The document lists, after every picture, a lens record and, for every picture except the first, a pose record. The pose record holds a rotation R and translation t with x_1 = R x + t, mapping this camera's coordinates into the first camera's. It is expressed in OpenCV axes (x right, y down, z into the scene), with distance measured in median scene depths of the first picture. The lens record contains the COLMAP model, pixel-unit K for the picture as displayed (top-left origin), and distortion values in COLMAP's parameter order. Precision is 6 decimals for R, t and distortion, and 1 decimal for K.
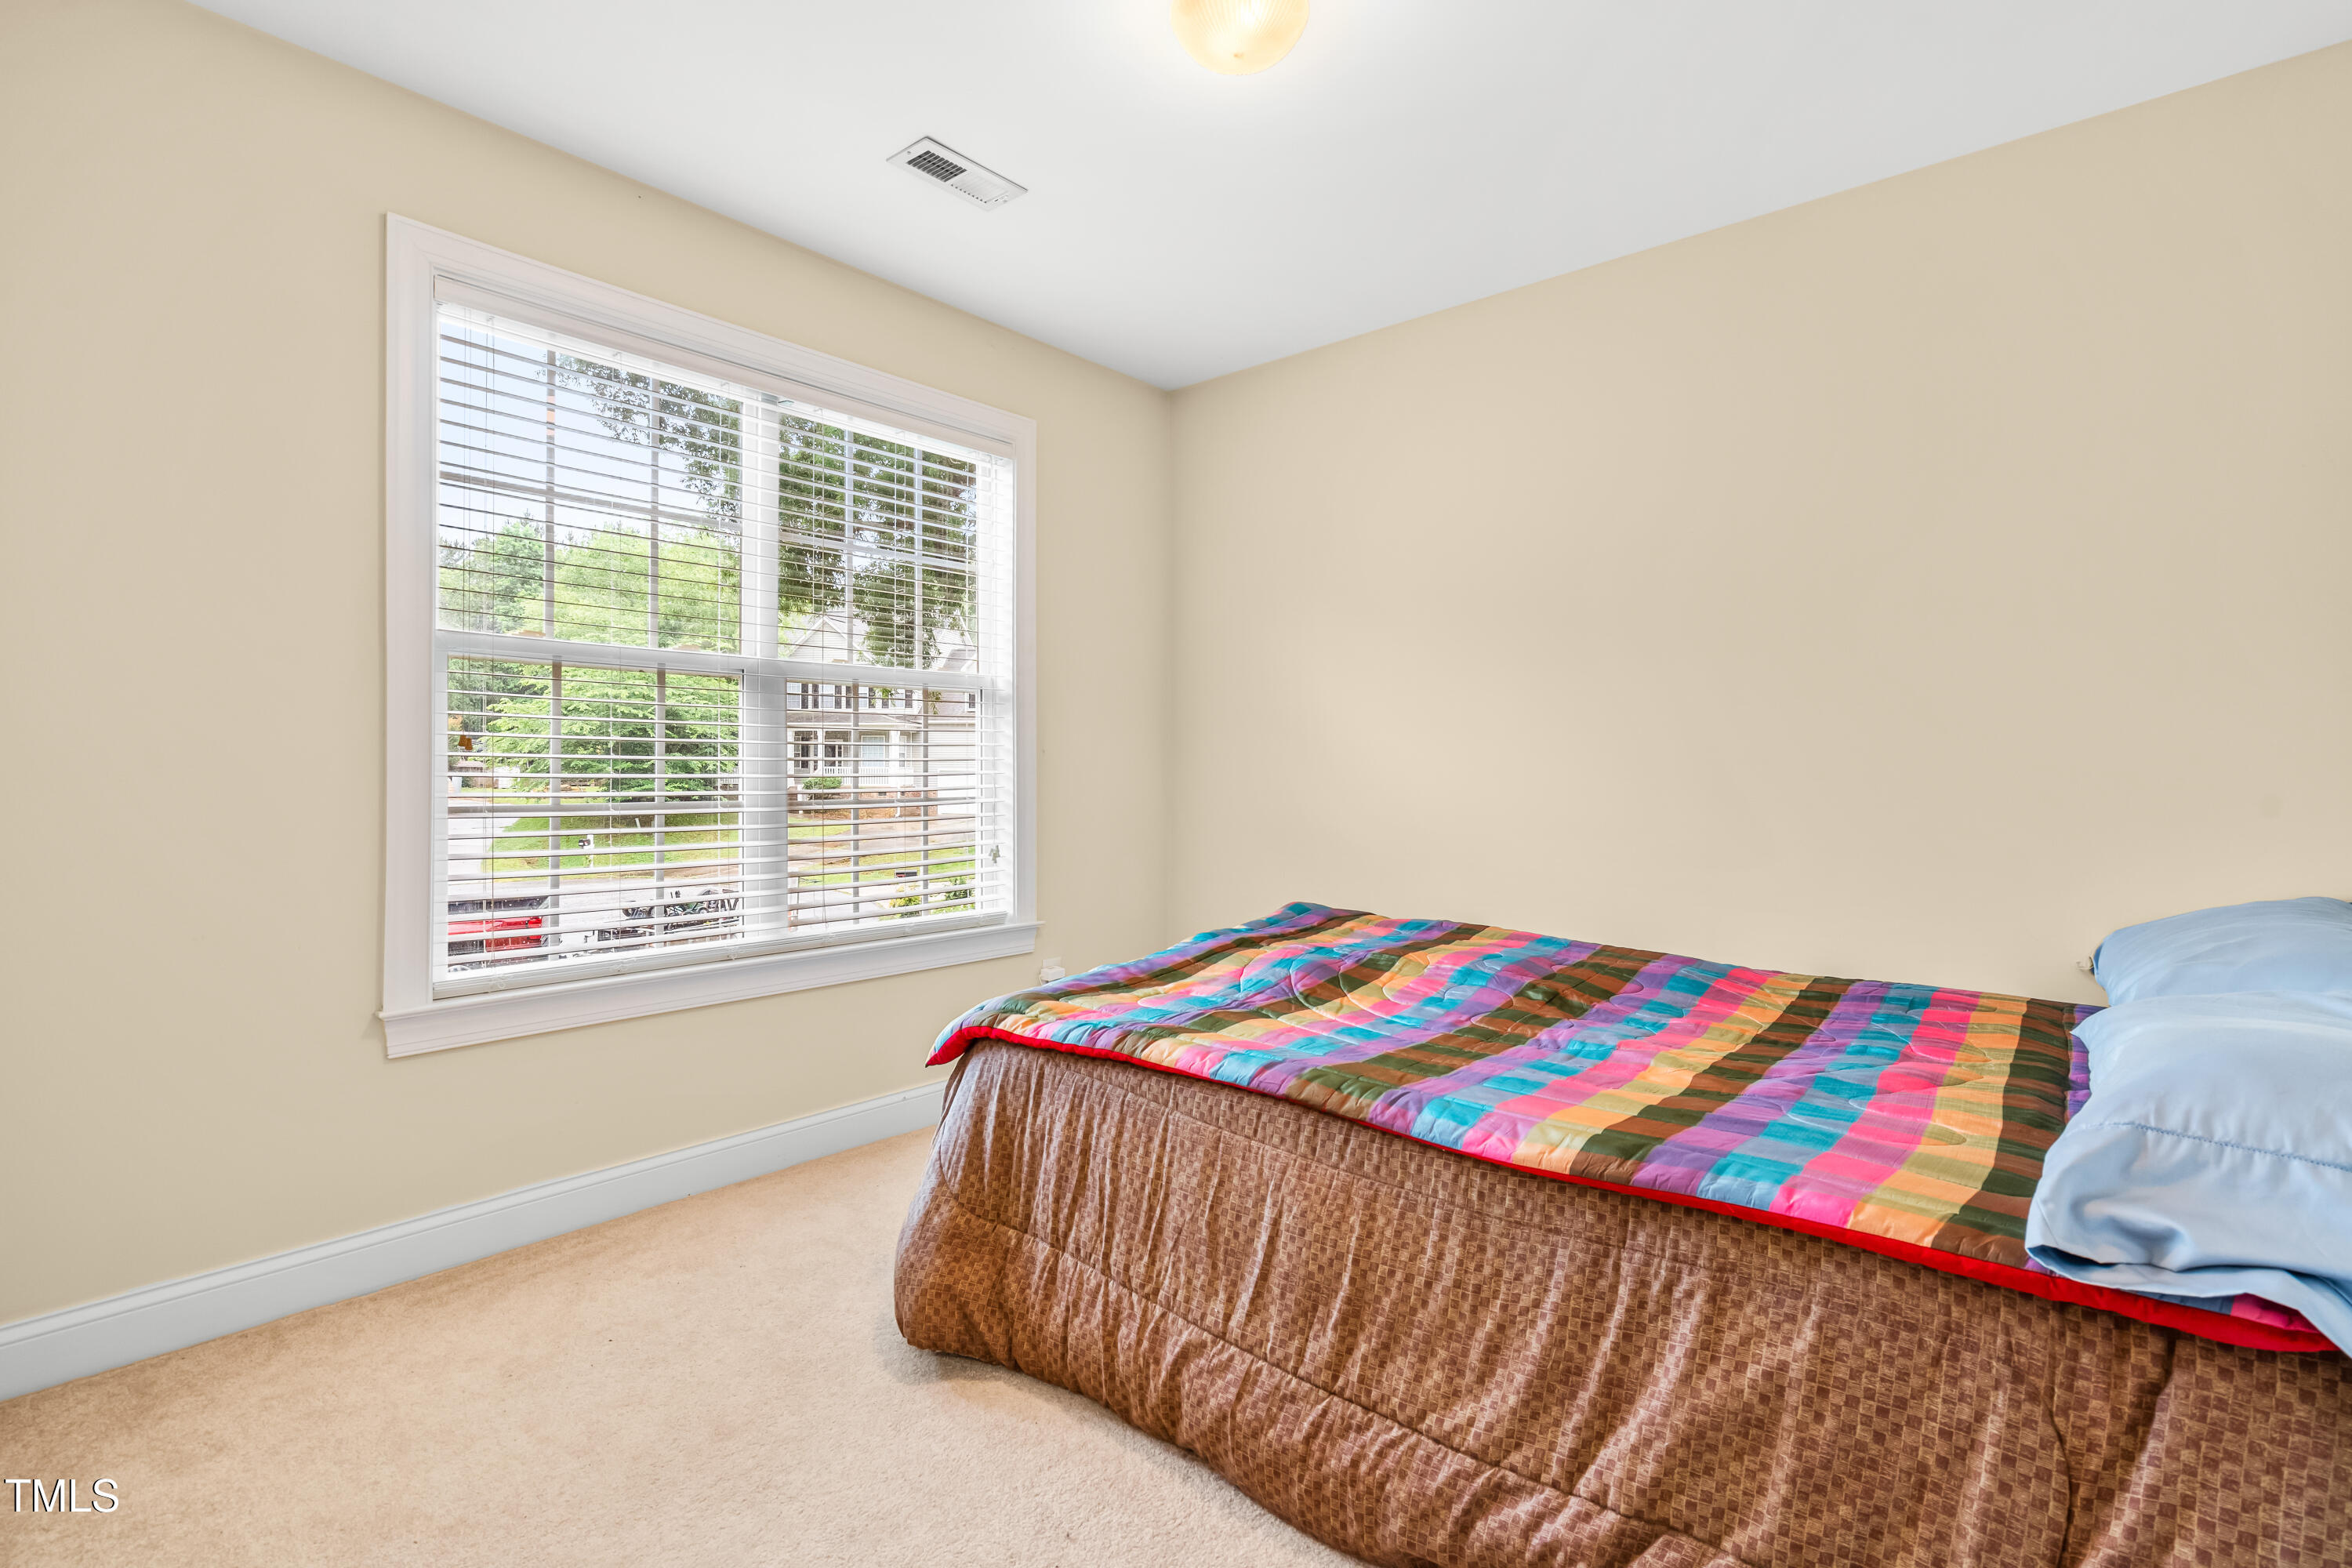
lens RADIAL K [[1075.4, 0, 1171.2], [0, 1075.4, 779.7], [0, 0, 1]] dist [-0.002796, 0.000310]
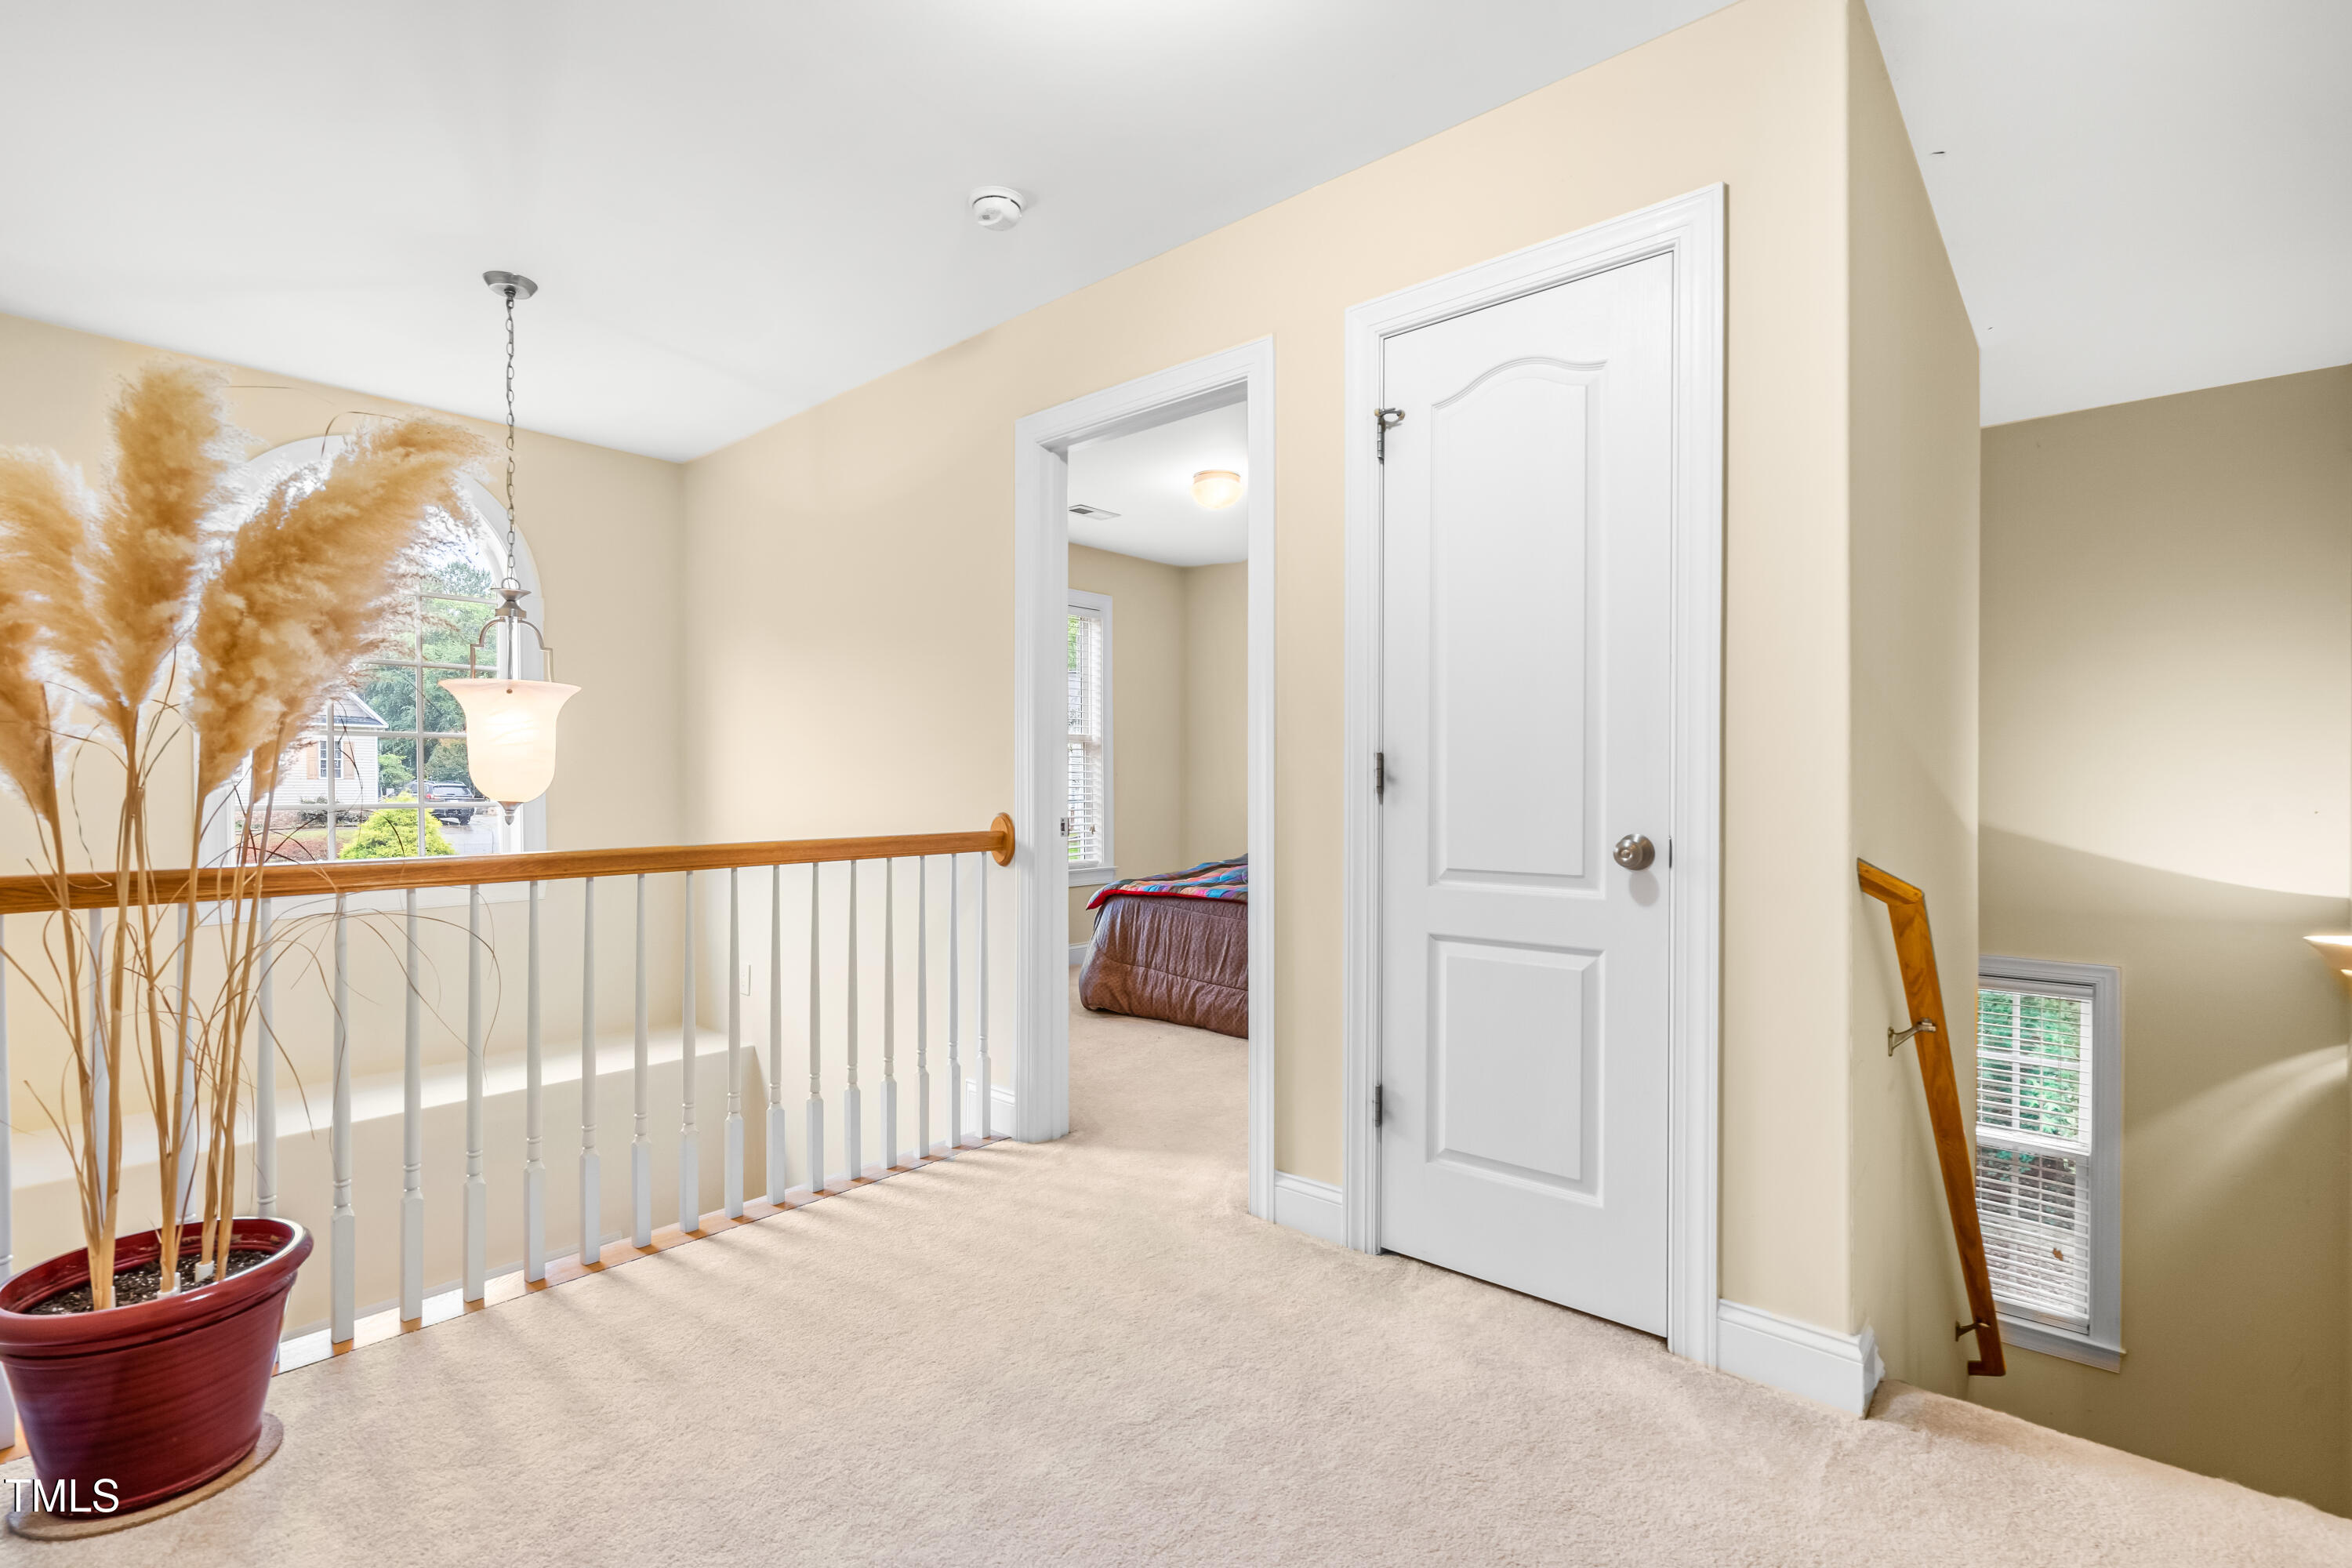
lens RADIAL K [[1075.4, 0, 1171.2], [0, 1075.4, 779.7], [0, 0, 1]] dist [-0.002796, 0.000310]
pose [[0.999998, -0.000265, 0.002131, -0.053227], [0.000298, 0.999879, -0.015585, 0.019108], [-0.002126, 0.015585, 0.999876, -1.601422]]
